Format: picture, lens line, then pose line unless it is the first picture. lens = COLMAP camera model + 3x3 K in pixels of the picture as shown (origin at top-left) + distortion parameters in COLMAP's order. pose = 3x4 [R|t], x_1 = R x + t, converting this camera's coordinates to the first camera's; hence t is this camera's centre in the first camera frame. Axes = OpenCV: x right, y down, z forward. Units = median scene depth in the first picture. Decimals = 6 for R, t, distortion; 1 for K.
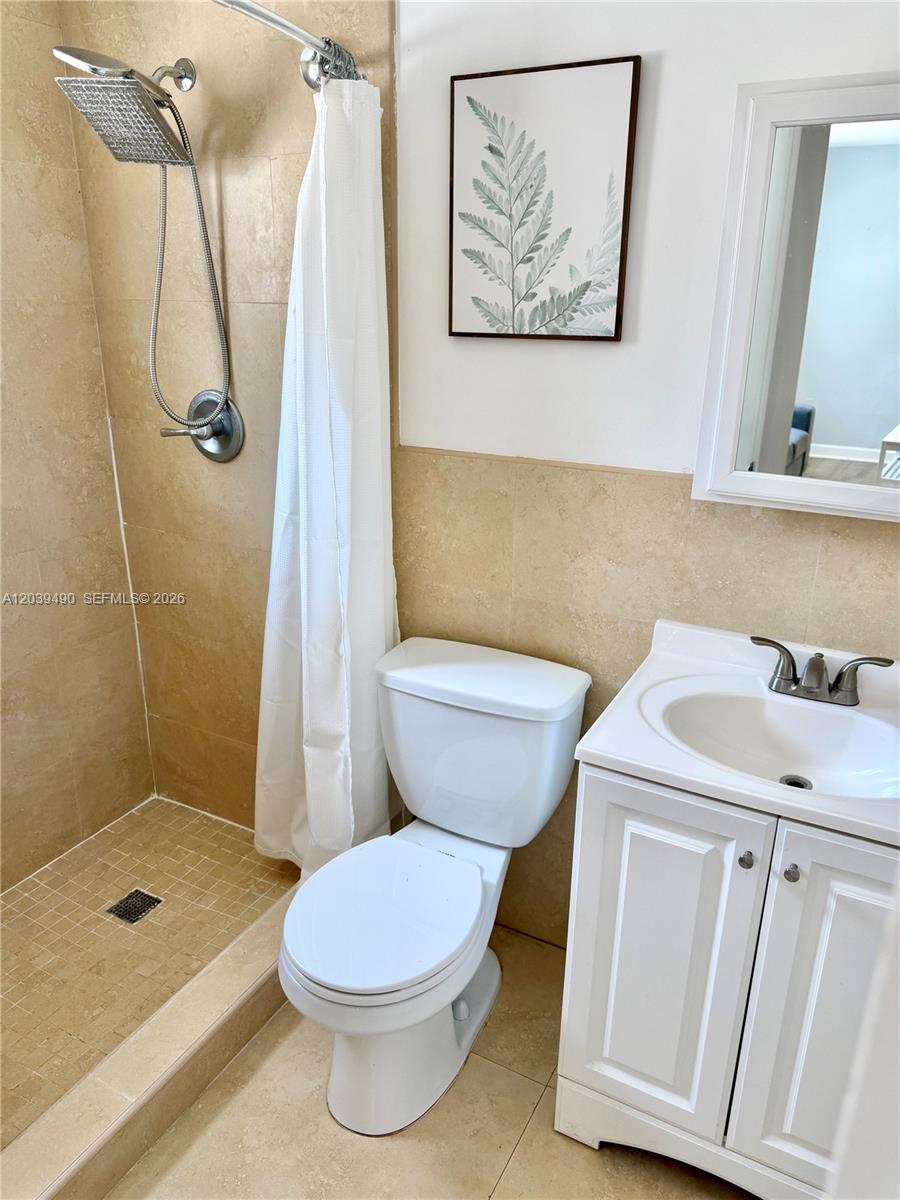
lens RADIAL K [[851.0, 0, 450.9], [0, 851.0, 599.3], [0, 0, 1]] dist [0.037961, -0.045148]
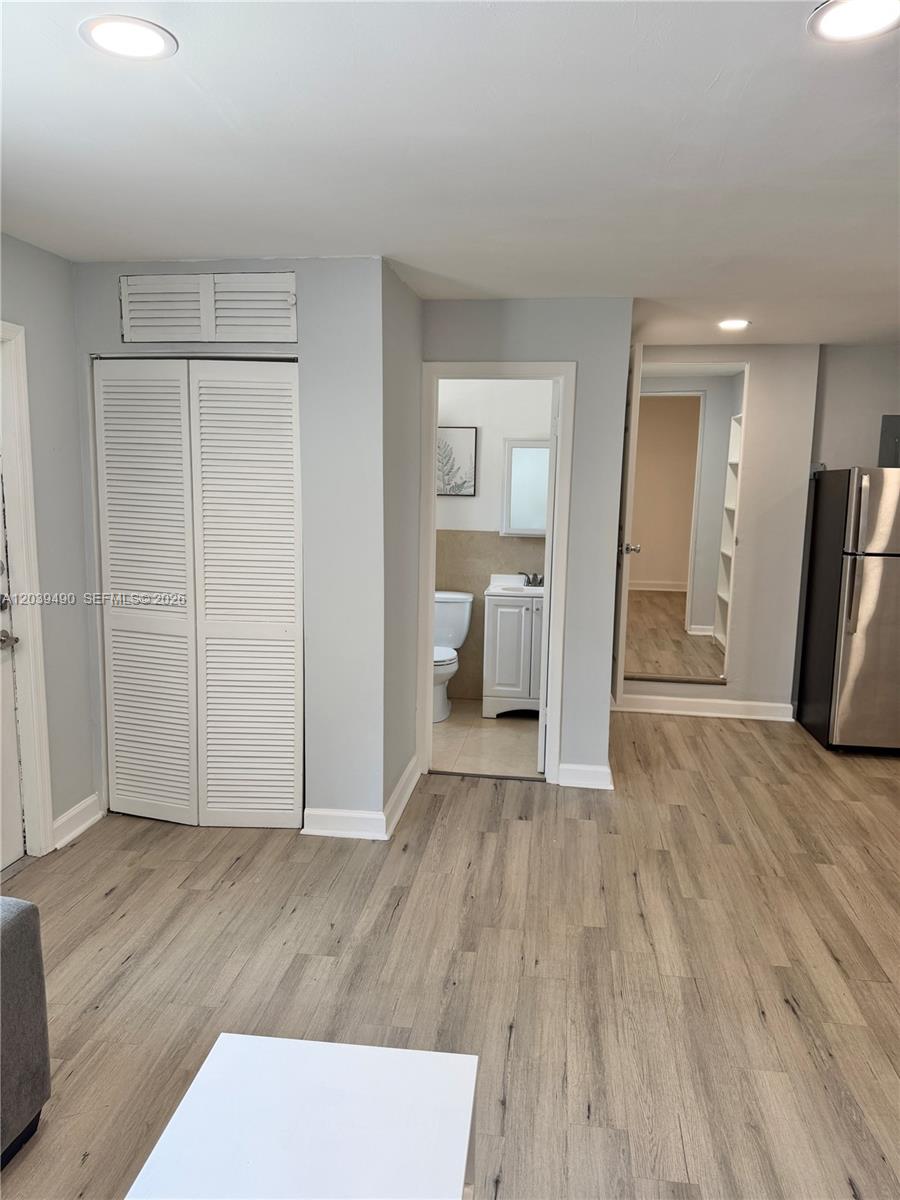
lens RADIAL K [[851.0, 0, 442.7], [0, 851.0, 602.3], [0, 0, 1]] dist [0.037961, -0.045148]
pose [[0.937401, -0.038599, 0.346107, -1.242519], [0.105597, 0.978553, -0.176871, 0.792335], [-0.331857, 0.202347, 0.921372, -2.278387]]
